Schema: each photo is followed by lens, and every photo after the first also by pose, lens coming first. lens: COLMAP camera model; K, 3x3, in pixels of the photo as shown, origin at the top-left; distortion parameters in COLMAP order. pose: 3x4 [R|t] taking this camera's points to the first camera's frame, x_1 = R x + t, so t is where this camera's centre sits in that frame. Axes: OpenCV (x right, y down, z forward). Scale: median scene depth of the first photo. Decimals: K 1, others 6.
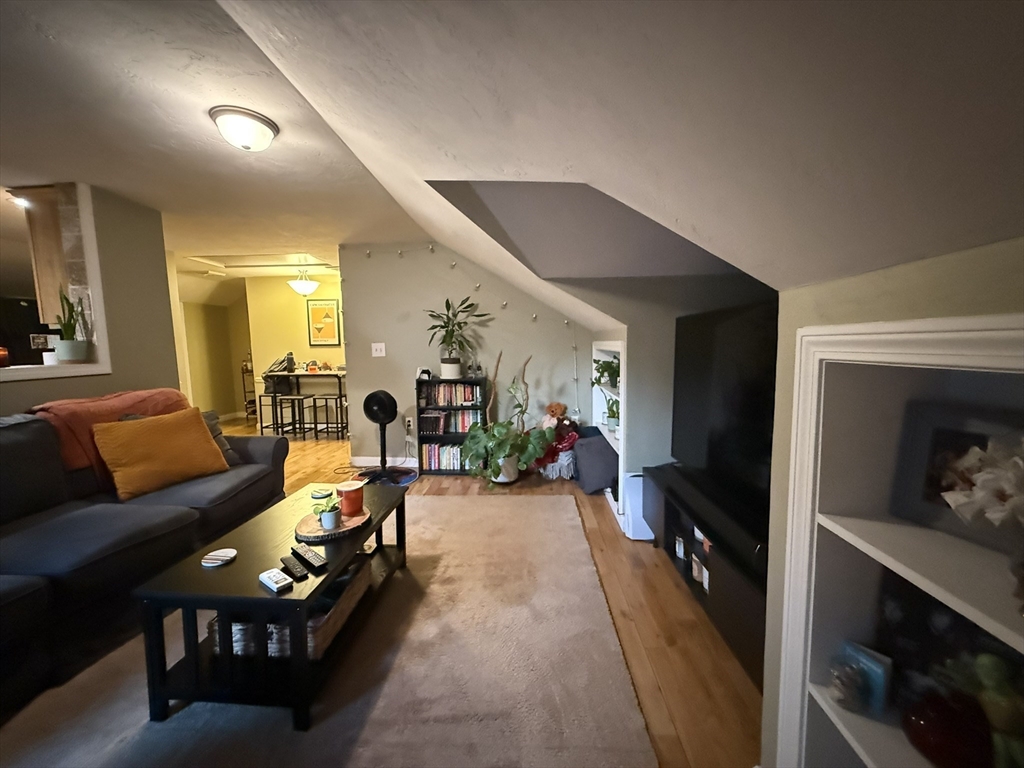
lens RADIAL K [[411.3, 0, 507.3], [0, 411.3, 384.3], [0, 0, 1]] dist [0.001341, 0.000164]
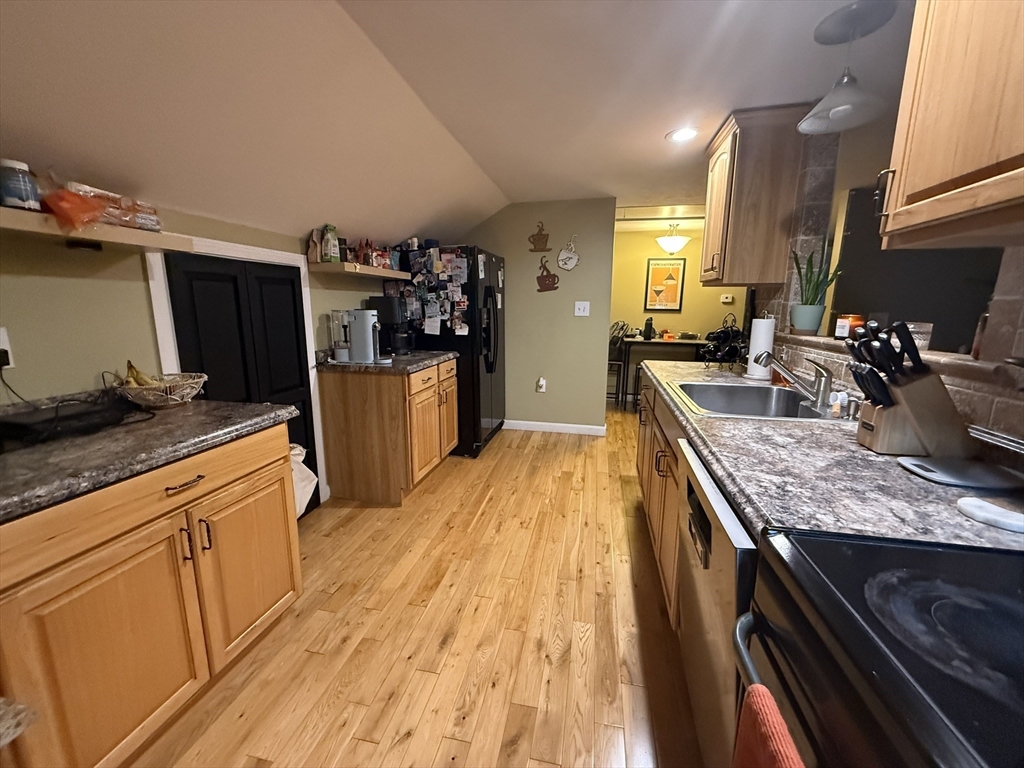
lens RADIAL K [[406.7, 0, 512.0], [0, 406.7, 384.0], [0, 0, 1]] dist [-0.002262, -0.000315]
pose [[0.990012, 0.049545, -0.131988, -0.649880], [-0.037653, 0.995128, 0.091115, -0.001999], [0.135859, -0.085235, 0.987055, 0.053666]]
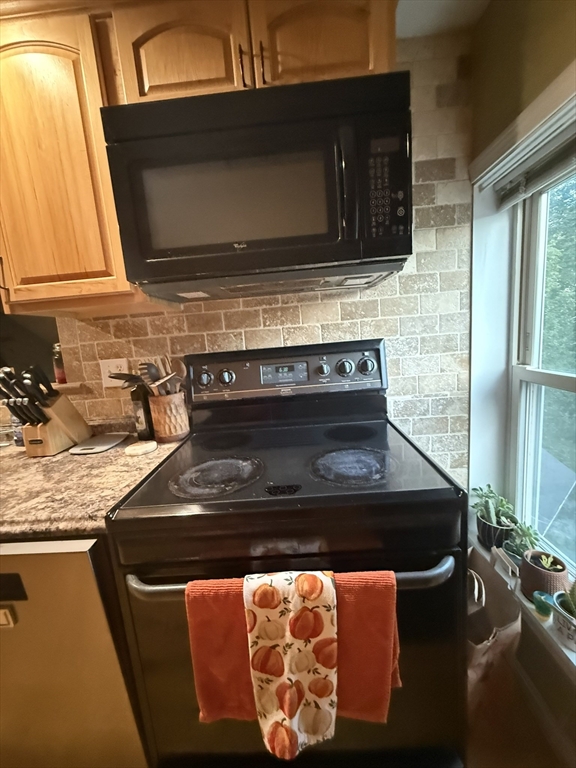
lens RADIAL K [[308.5, 0, 288.0], [0, 308.5, 384.0], [0, 0, 1]] dist [0.001341, 0.000164]
pose [[-0.026364, -0.138639, 0.989992, -0.716912], [0.180010, 0.973489, 0.141121, -0.006957], [-0.983311, 0.181929, -0.000709, 0.110095]]
